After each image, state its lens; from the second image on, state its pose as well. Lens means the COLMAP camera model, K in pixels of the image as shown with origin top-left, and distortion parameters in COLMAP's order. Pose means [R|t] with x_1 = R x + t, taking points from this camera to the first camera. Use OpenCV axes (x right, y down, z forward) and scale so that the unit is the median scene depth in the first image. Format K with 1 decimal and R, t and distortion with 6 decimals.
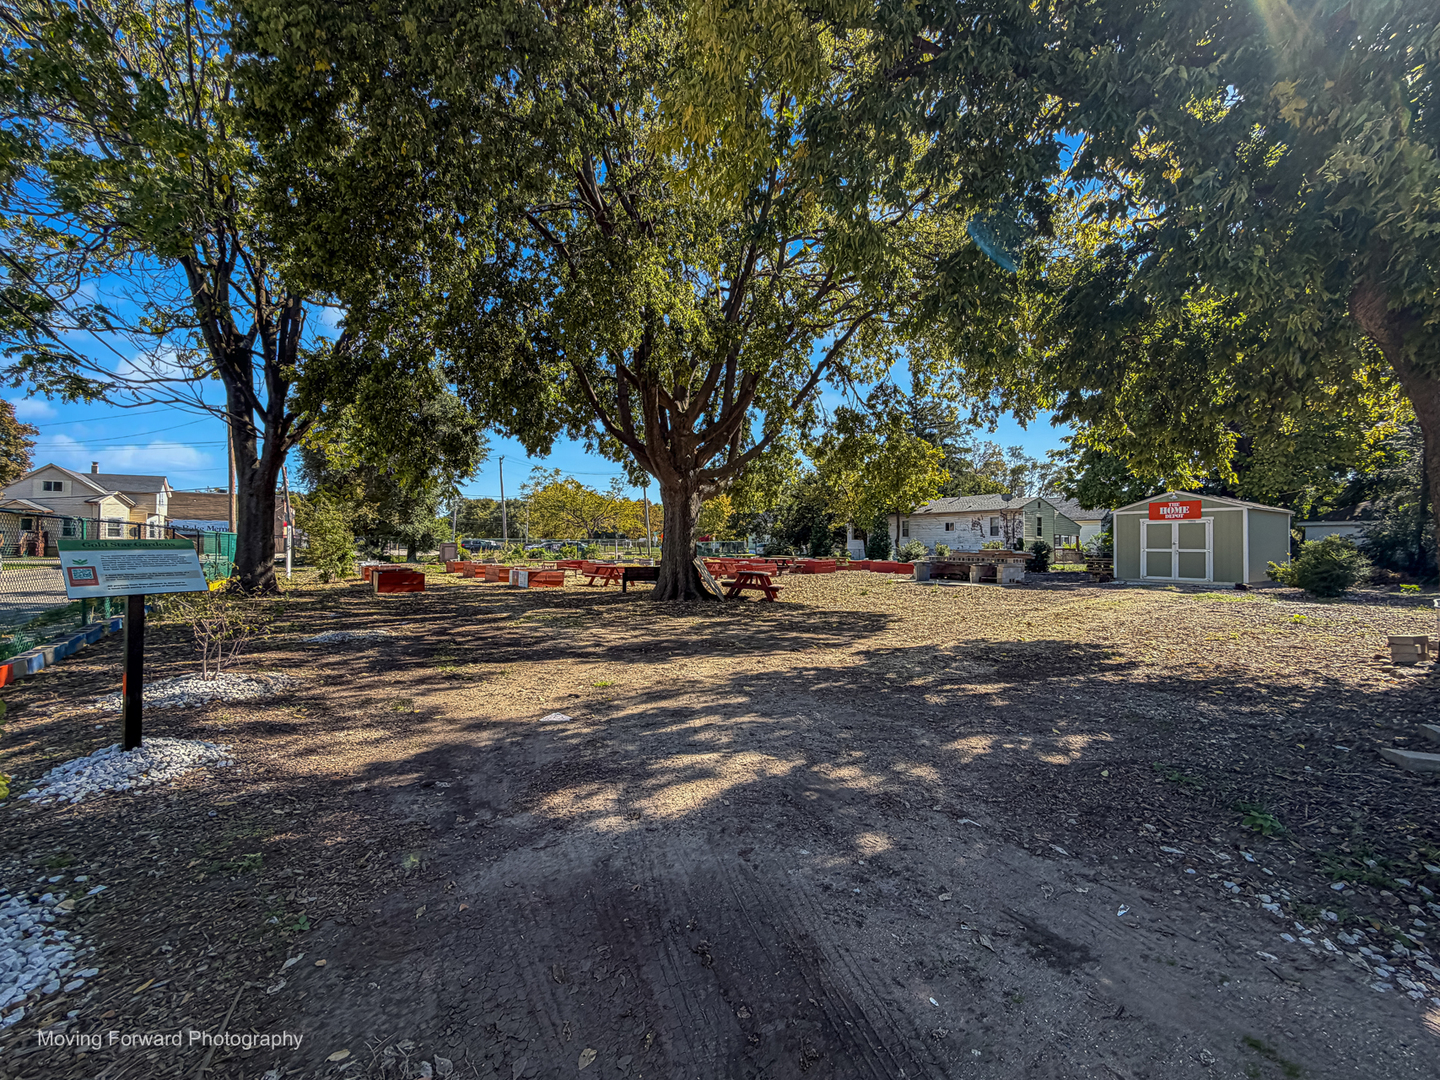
lens RADIAL K [[583.8, 0, 720.0], [0, 583.8, 540.0], [0, 0, 1]] dist [-0.002779, -0.000264]
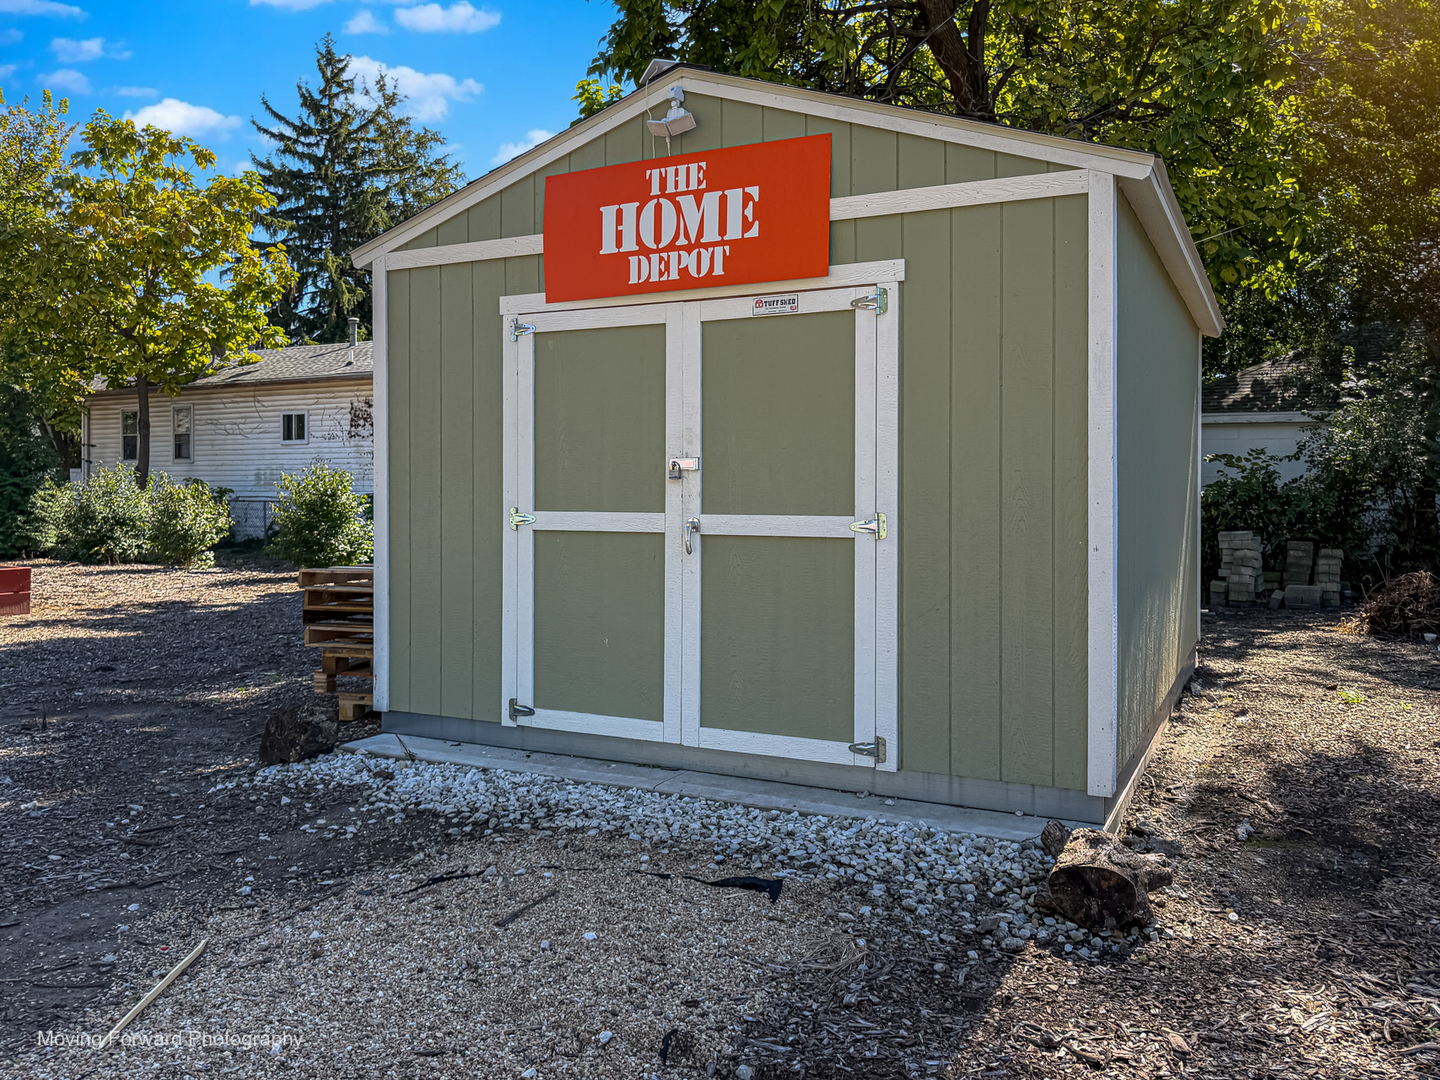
lens RADIAL K [[1110.7, 0, 720.0], [0, 1110.7, 540.0], [0, 0, 1]] dist [-0.001144, -0.000624]
pose [[0.876686, -0.025918, 0.480365, 0.338552], [-0.002383, 0.998301, 0.058213, 0.003388], [-0.481058, -0.052179, 0.875135, 0.392263]]
